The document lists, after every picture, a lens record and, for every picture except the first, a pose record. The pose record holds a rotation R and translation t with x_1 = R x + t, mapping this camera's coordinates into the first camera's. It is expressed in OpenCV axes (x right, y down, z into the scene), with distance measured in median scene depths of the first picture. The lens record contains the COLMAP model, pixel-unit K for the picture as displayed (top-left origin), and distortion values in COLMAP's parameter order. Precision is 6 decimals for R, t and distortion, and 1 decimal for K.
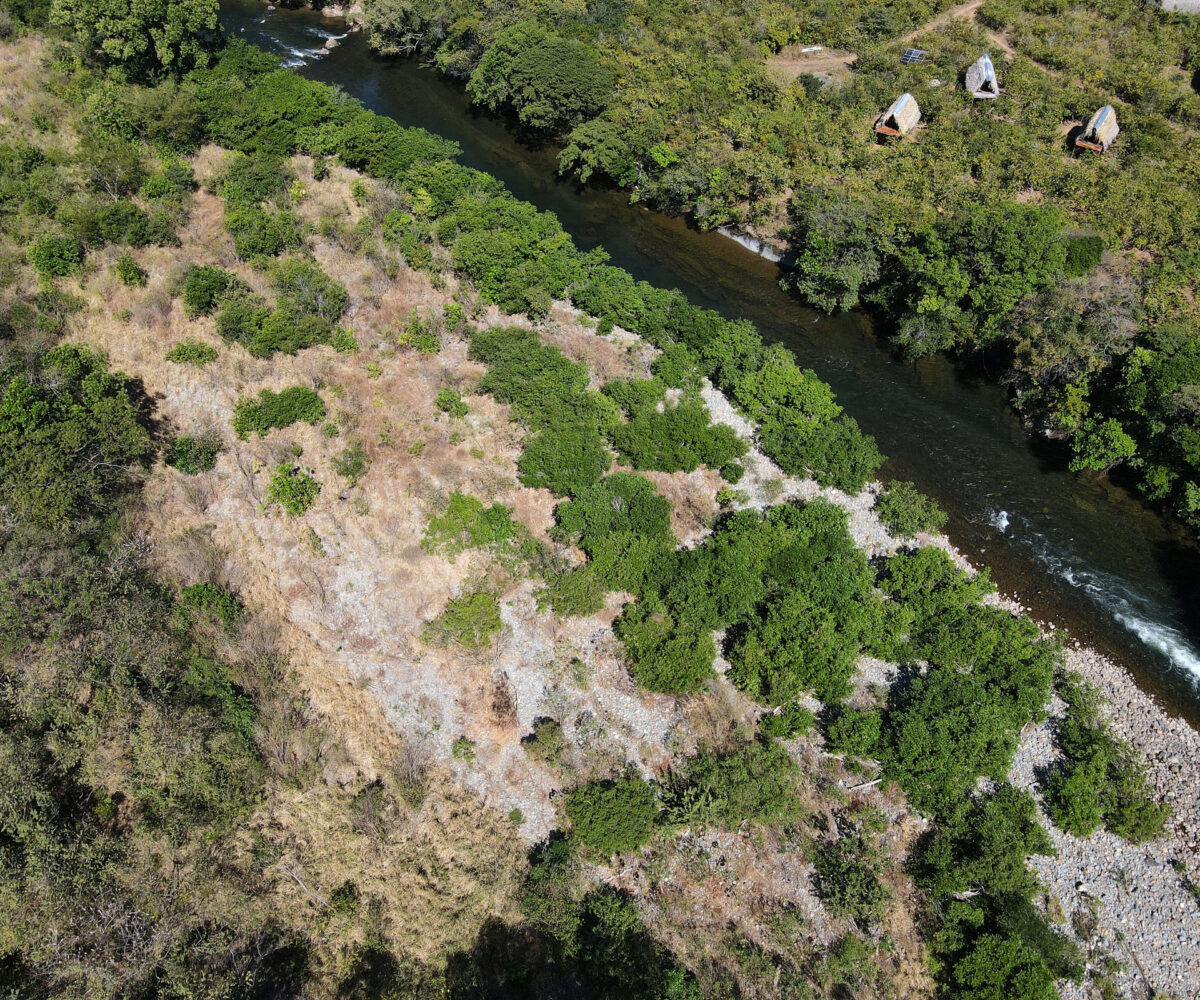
lens RADIAL K [[978.4, 0, 598.6], [0, 978.4, 502.7], [0, 0, 1]] dist [0.000346, 0.020368]
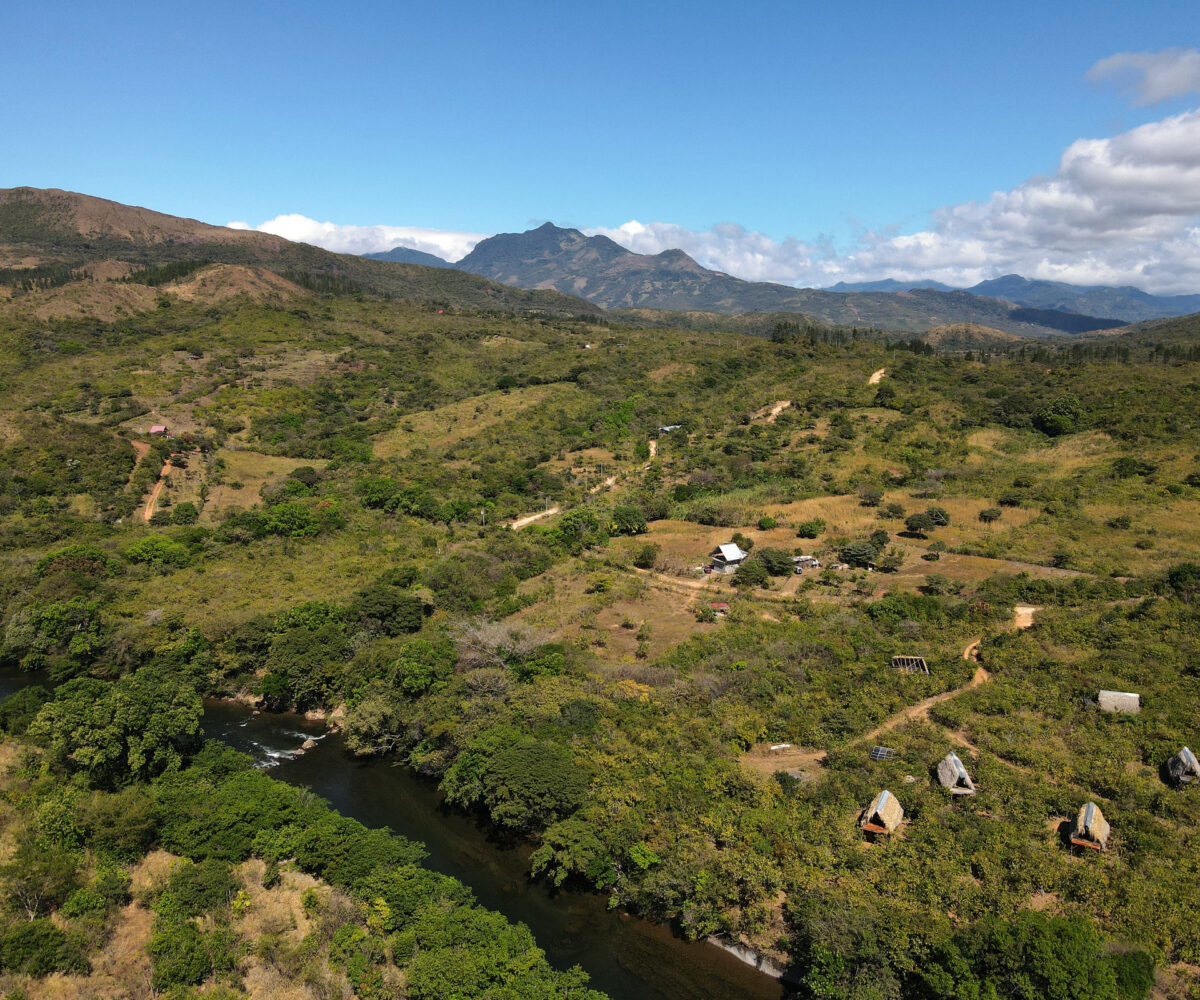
lens RADIAL K [[978.4, 0, 600.0], [0, 978.4, 505.8], [0, 0, 1]] dist [0.000346, 0.020368]
pose [[0.999319, -0.000836, 0.036883, -0.010019], [0.023359, 0.788158, -0.615029, -0.042921], [-0.028555, 0.615472, 0.787641, 0.052428]]
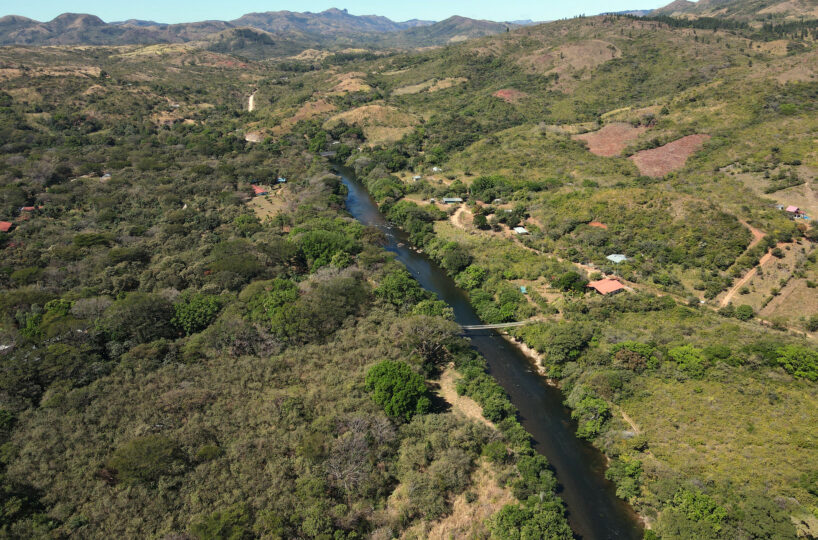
lens RADIAL K [[600.9, 0, 410.2], [0, 600.9, 270.3], [0, 0, 1]] dist [0.003998, 0.016097]
pose [[0.490534, 0.315403, -0.812341, 0.197098], [-0.643062, 0.760124, -0.093185, -0.742783], [0.588089, 0.568096, 0.575690, -0.055577]]
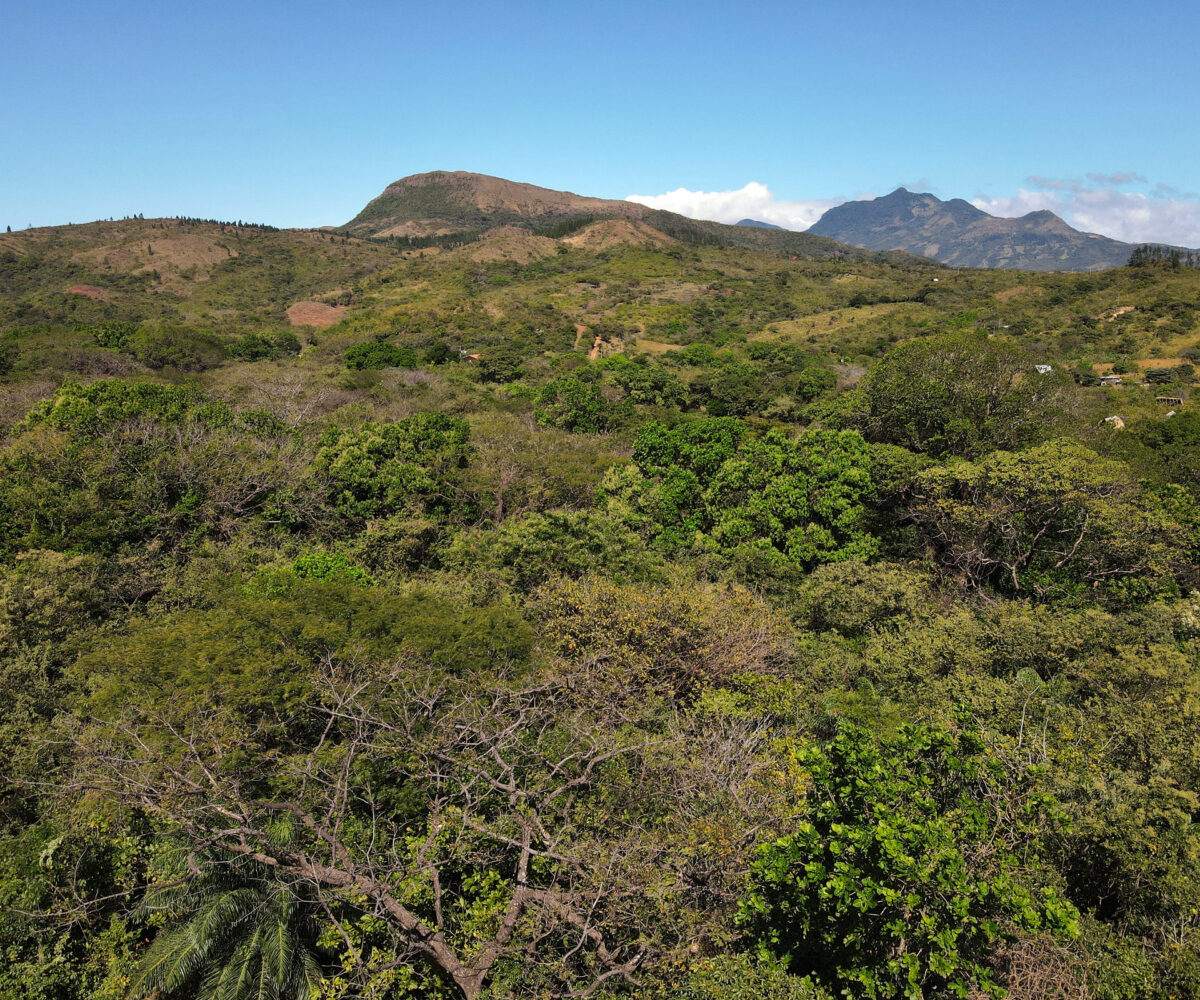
lens RADIAL K [[978.4, 0, 602.1], [0, 978.4, 499.2], [0, 0, 1]] dist [0.000346, 0.020368]
pose [[0.955558, 0.059731, -0.288688, -0.016513], [-0.220969, 0.793339, -0.567262, 0.805204], [0.195145, 0.605843, 0.771280, -0.325506]]
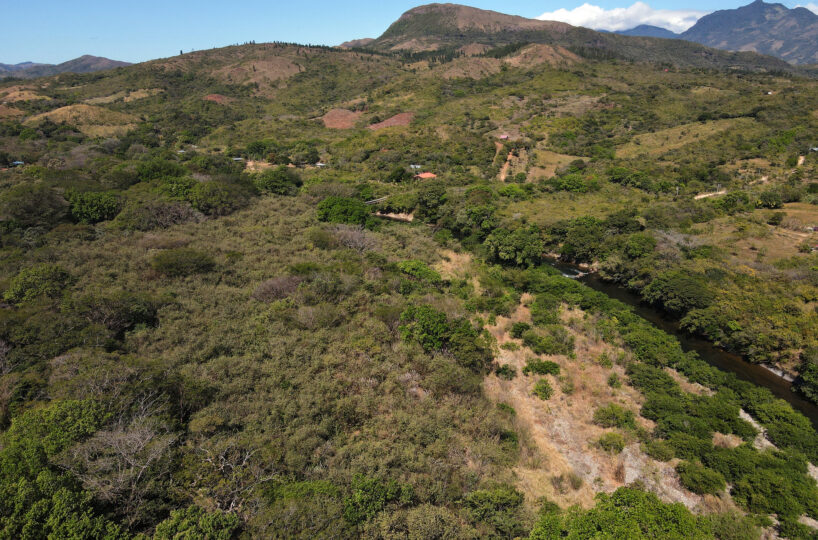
lens RADIAL K [[600.9, 0, 411.0], [0, 600.9, 269.7], [0, 0, 1]] dist [0.003998, 0.016097]
pose [[0.876594, 0.143501, -0.459338, 0.034548], [-0.358233, 0.831931, -0.423745, 0.360844], [0.321330, 0.536002, 0.780672, -0.328539]]
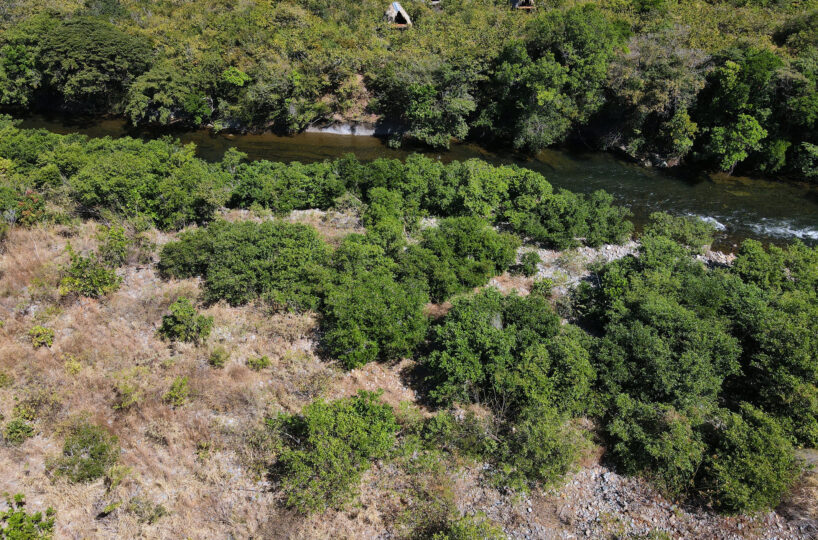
lens RADIAL K [[600.9, 0, 412.9], [0, 600.9, 273.3], [0, 0, 1]] dist [0.003998, 0.016097]
pose [[0.805006, -0.345402, 0.482351, -0.173681], [0.440867, 0.892339, -0.096787, -0.012337], [-0.396990, 0.290567, 0.870614, 0.414991]]
